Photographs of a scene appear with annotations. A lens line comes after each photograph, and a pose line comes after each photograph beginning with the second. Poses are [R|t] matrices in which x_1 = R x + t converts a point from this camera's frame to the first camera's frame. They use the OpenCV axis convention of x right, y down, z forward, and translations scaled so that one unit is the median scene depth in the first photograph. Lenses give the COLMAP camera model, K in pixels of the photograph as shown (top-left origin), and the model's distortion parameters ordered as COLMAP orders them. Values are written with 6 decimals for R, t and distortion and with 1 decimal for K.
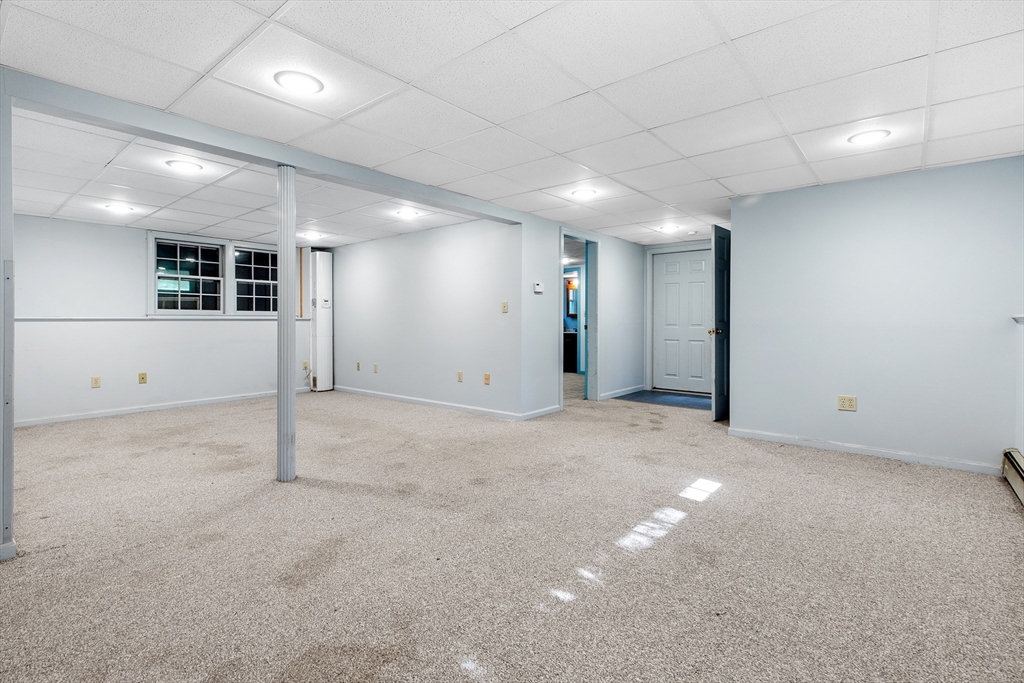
lens RADIAL K [[476.7, 0, 517.2], [0, 476.7, 329.1], [0, 0, 1]] dist [0.000199, -0.000306]
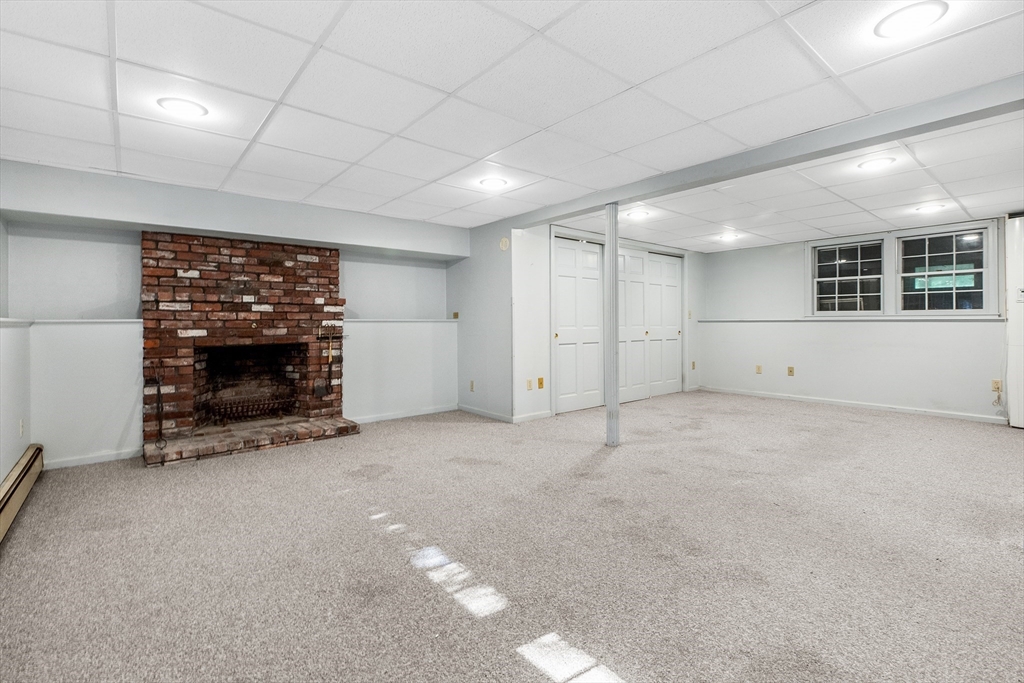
lens RADIAL K [[465.0, 0, 508.3], [0, 465.0, 323.8], [0, 0, 1]] dist [0.001031, -0.000195]
pose [[-0.191866, 0.004340, -0.981411, 0.464815], [-0.014639, 0.999866, 0.007284, -0.011238], [0.981312, 0.015765, -0.191777, 0.551242]]
